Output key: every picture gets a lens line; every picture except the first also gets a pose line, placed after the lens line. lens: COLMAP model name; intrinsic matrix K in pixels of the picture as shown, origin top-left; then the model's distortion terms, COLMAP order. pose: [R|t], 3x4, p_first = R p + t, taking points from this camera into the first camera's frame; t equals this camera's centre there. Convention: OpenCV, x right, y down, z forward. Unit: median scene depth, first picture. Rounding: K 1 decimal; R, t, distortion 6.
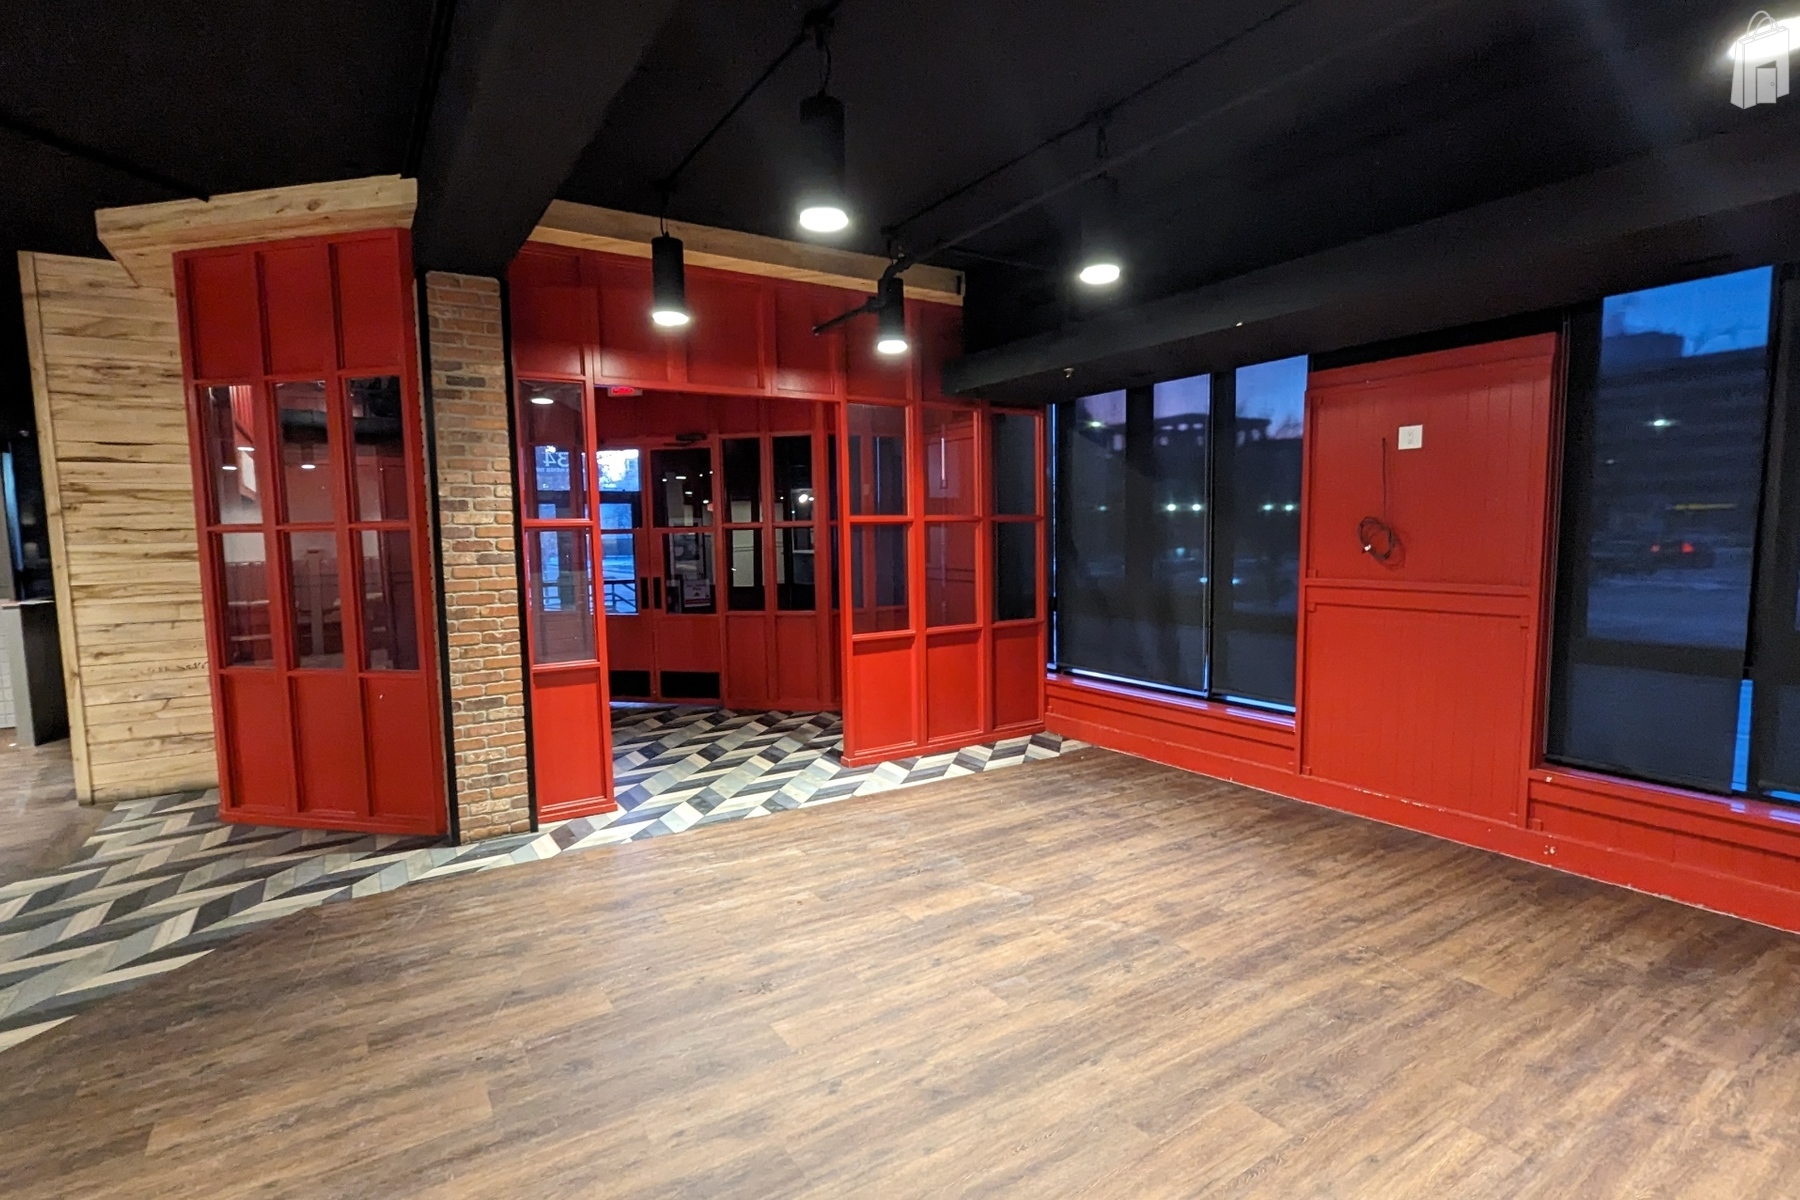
lens RADIAL K [[878.2, 0, 894.8], [0, 878.2, 604.3], [0, 0, 1]] dist [-0.002697, 0.001569]
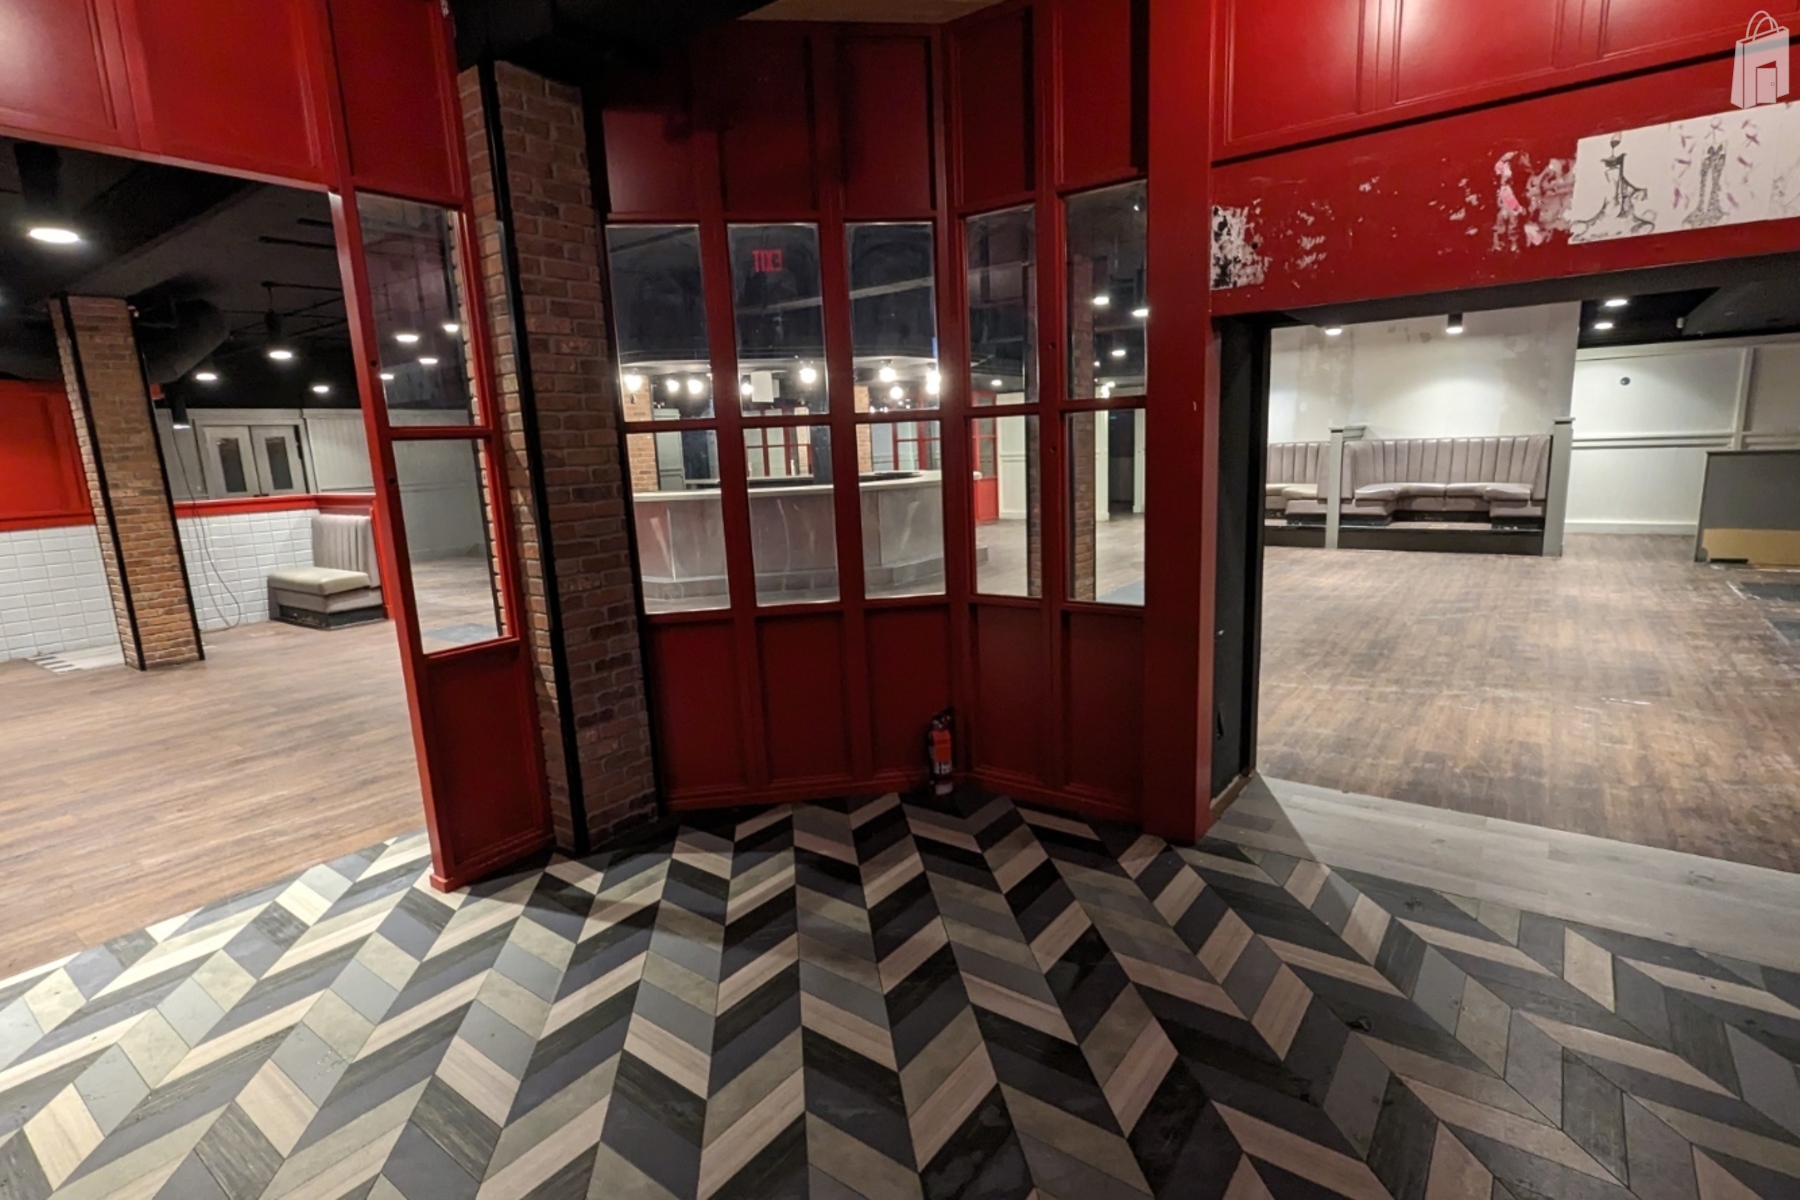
lens RADIAL K [[878.2, 0, 916.5], [0, 878.2, 606.1], [0, 0, 1]] dist [-0.002697, 0.001569]
pose [[-0.926834, 0.121238, -0.355359, -0.574902], [0.023212, 0.963126, 0.268048, -0.169645], [0.374753, 0.240188, -0.895472, 2.163496]]
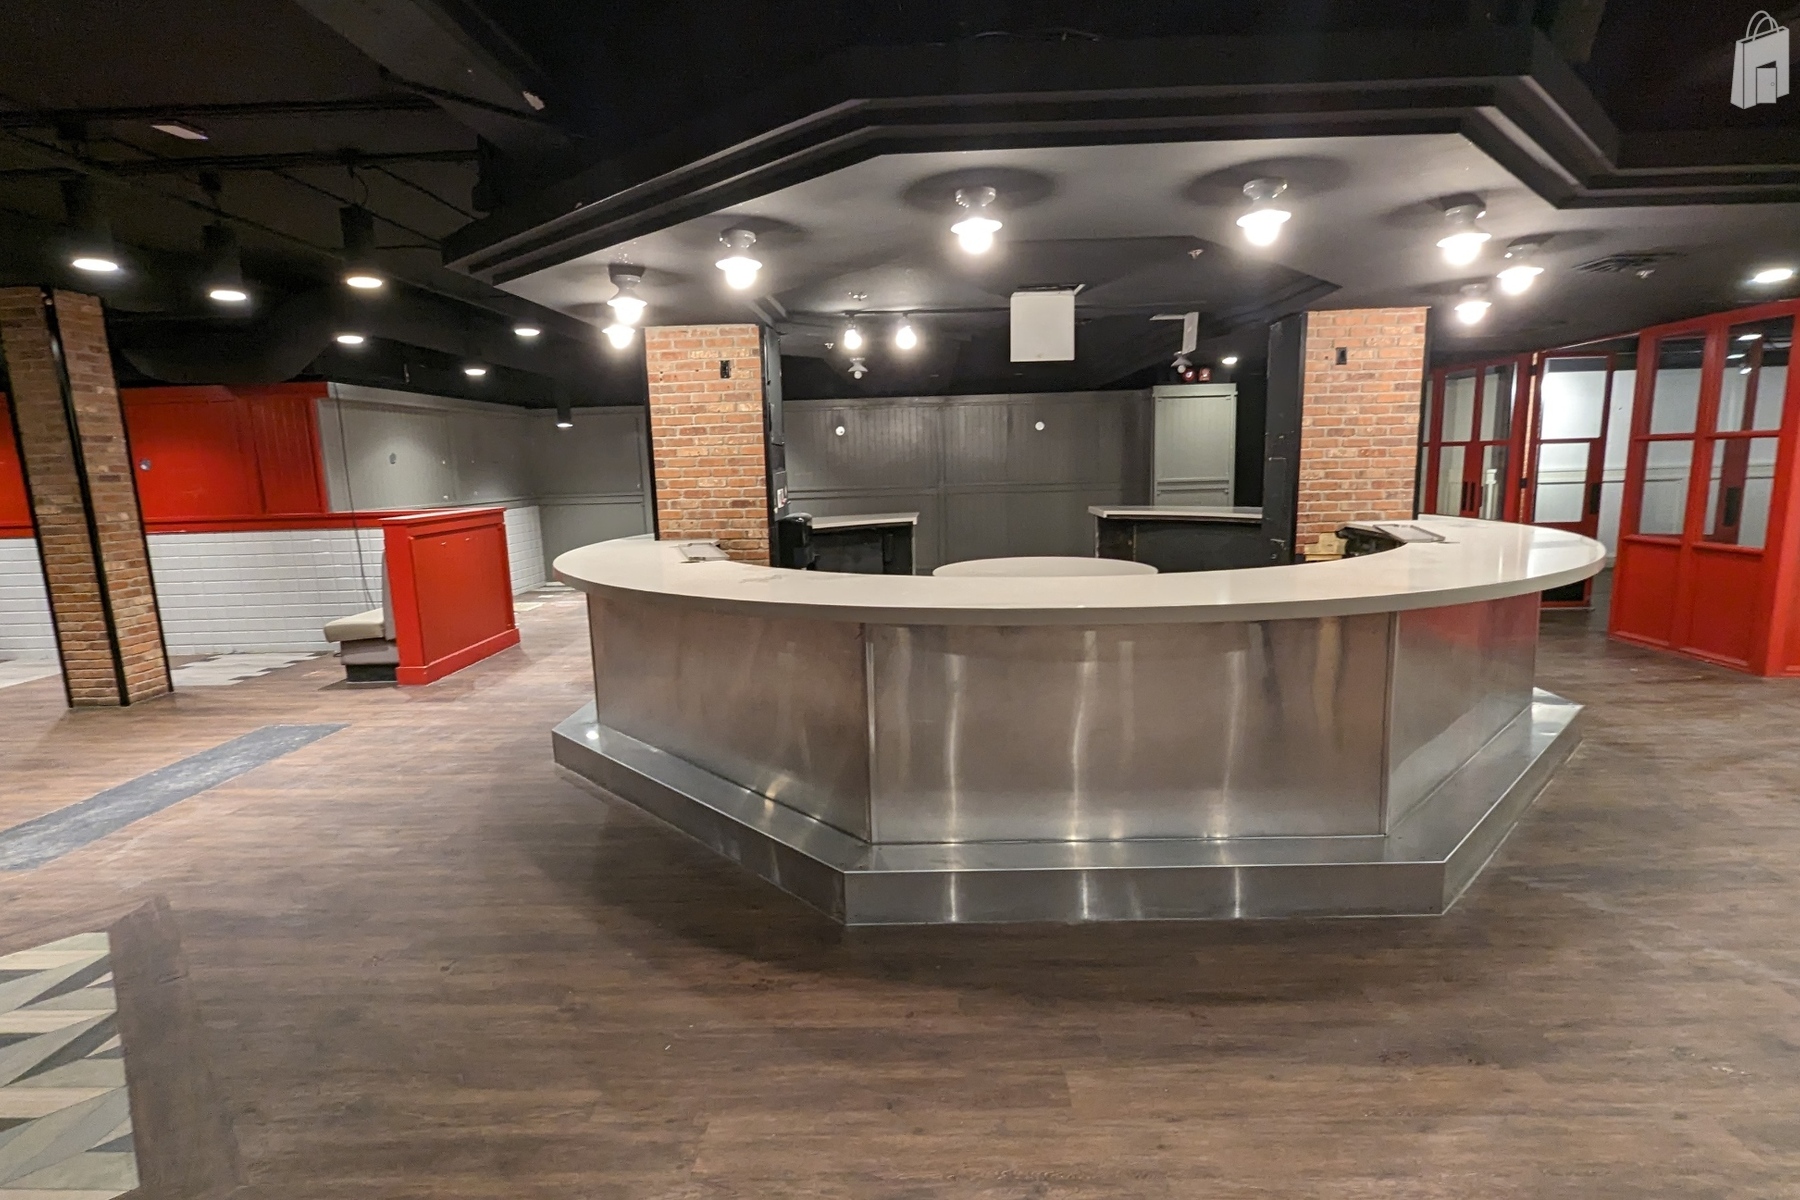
lens RADIAL K [[878.2, 0, 912.4], [0, 878.2, 602.9], [0, 0, 1]] dist [-0.002697, 0.001569]
pose [[-0.829733, -0.047085, 0.556170, -1.874173], [0.093003, 0.970843, 0.220940, 0.002968], [-0.550357, 0.235047, -0.801162, 0.411273]]
